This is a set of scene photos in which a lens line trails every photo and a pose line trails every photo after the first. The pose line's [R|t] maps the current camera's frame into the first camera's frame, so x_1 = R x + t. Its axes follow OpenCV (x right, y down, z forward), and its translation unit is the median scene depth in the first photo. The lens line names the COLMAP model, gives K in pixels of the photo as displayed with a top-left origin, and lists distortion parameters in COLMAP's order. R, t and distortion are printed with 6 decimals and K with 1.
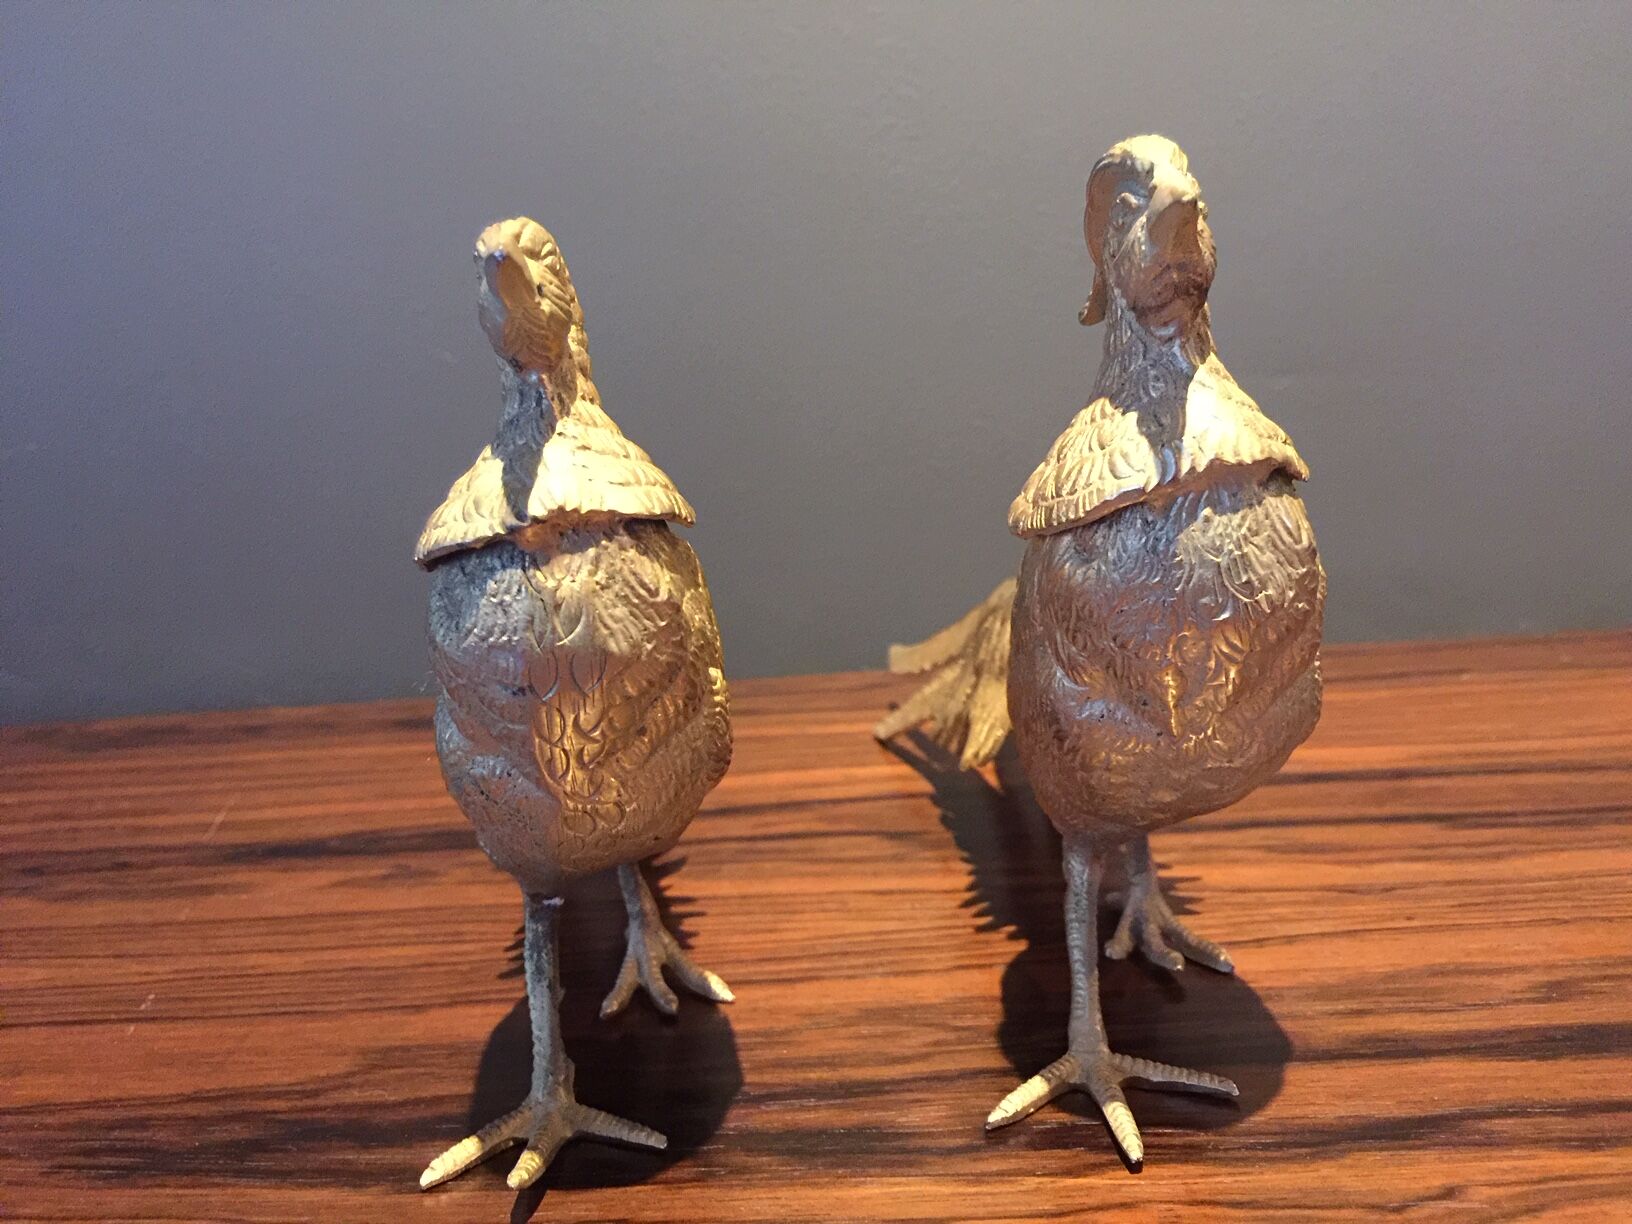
lens RADIAL K [[1438.3, 0, 820.4], [0, 1438.3, 592.3], [0, 0, 1]] dist [0.097158, -0.166767]
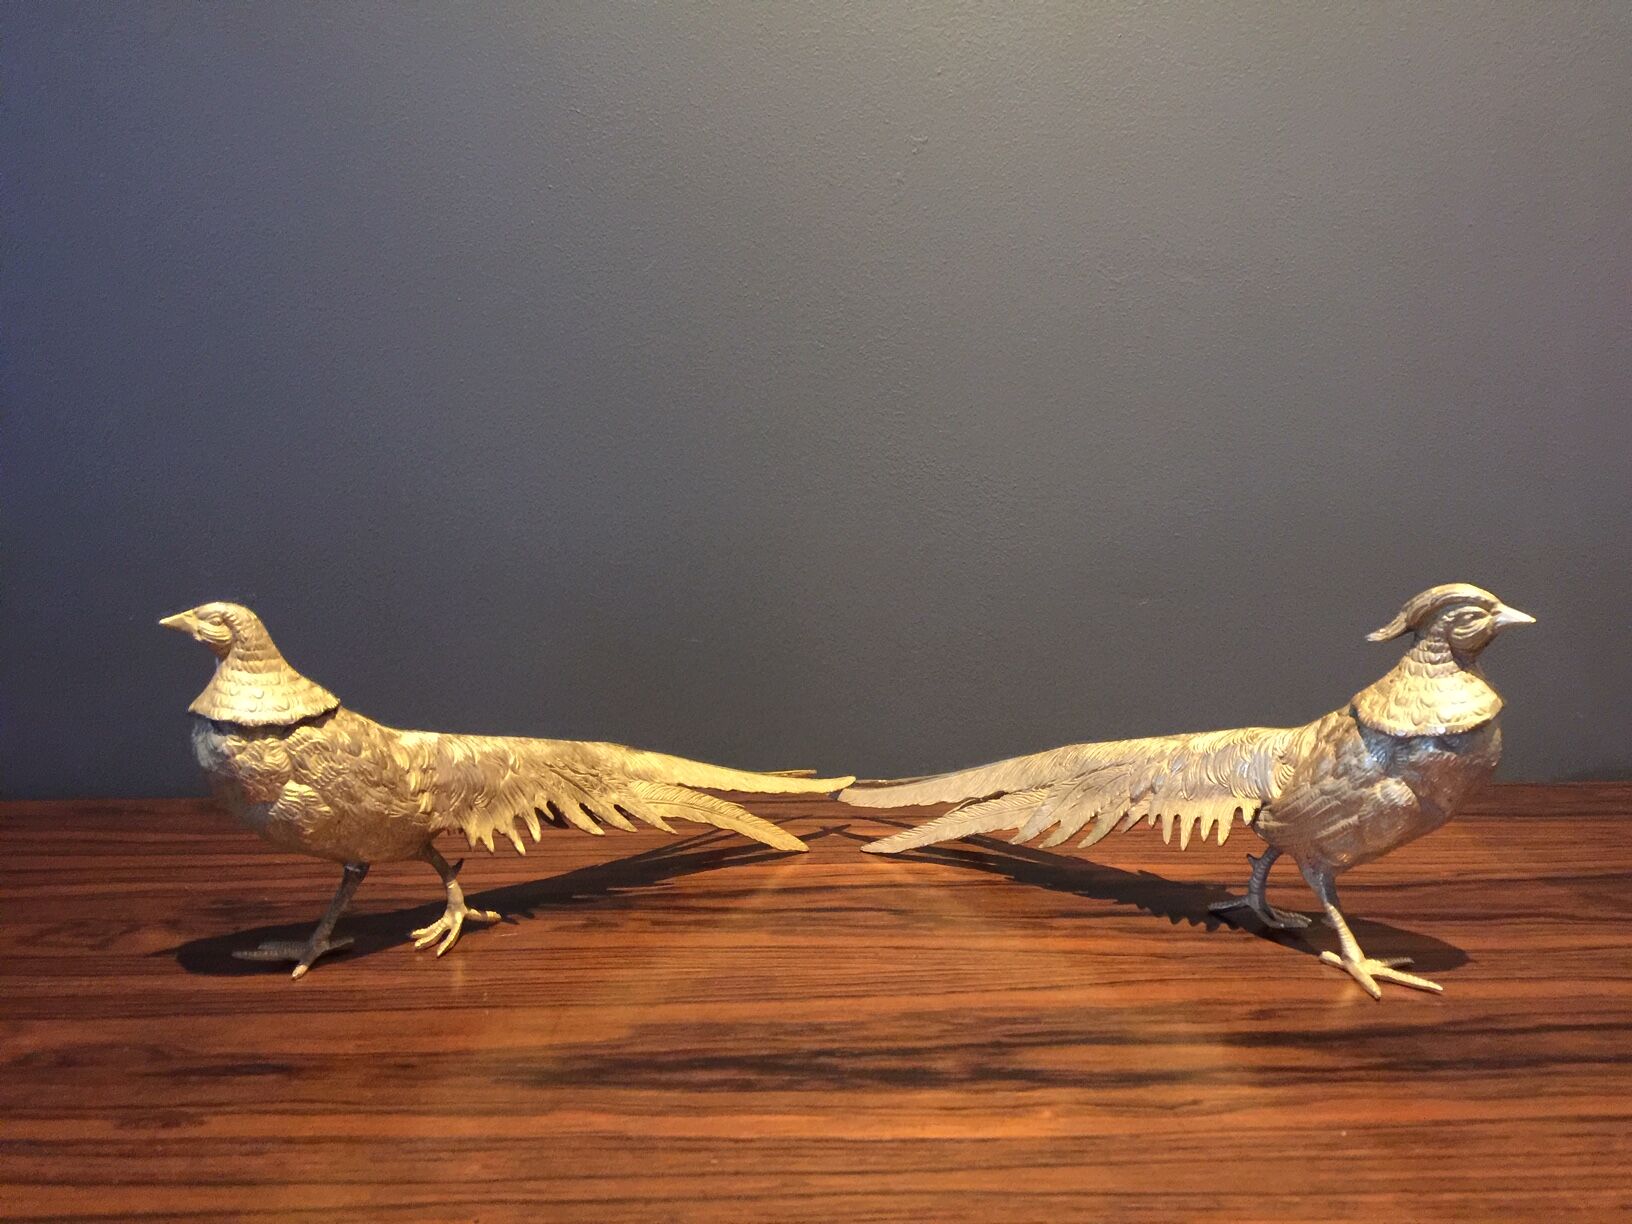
lens RADIAL K [[1438.3, 0, 820.4], [0, 1438.3, 592.3], [0, 0, 1]] dist [0.097158, -0.166767]
pose [[0.994595, 0.056986, 0.086795, -0.280633], [-0.054708, 0.998098, -0.028404, -0.200775], [-0.088249, 0.023502, 0.995821, -0.894640]]
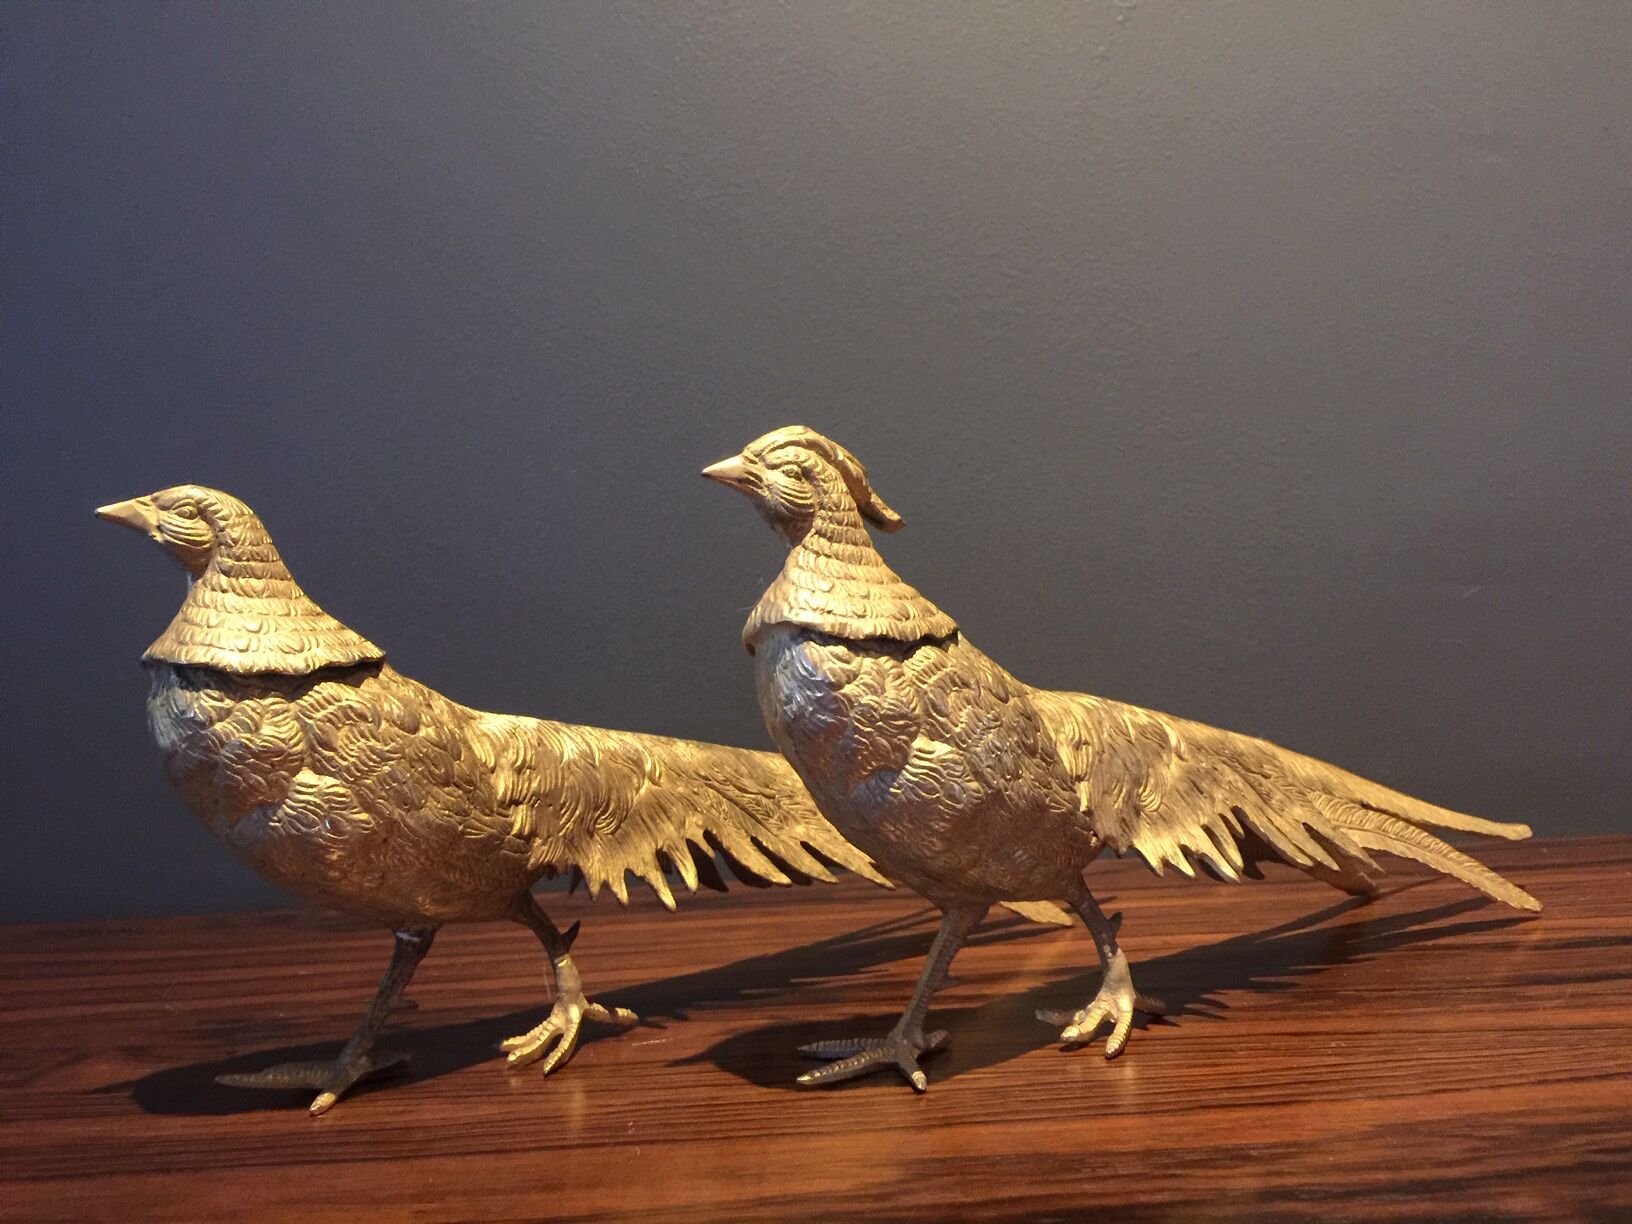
lens RADIAL K [[1438.3, 0, 820.4], [0, 1438.3, 592.3], [0, 0, 1]] dist [0.097158, -0.166767]
pose [[0.999113, 0.015327, 0.039221, -0.435113], [-0.008346, 0.985005, -0.172324, 0.101271], [-0.041274, 0.171844, 0.984259, -0.077395]]
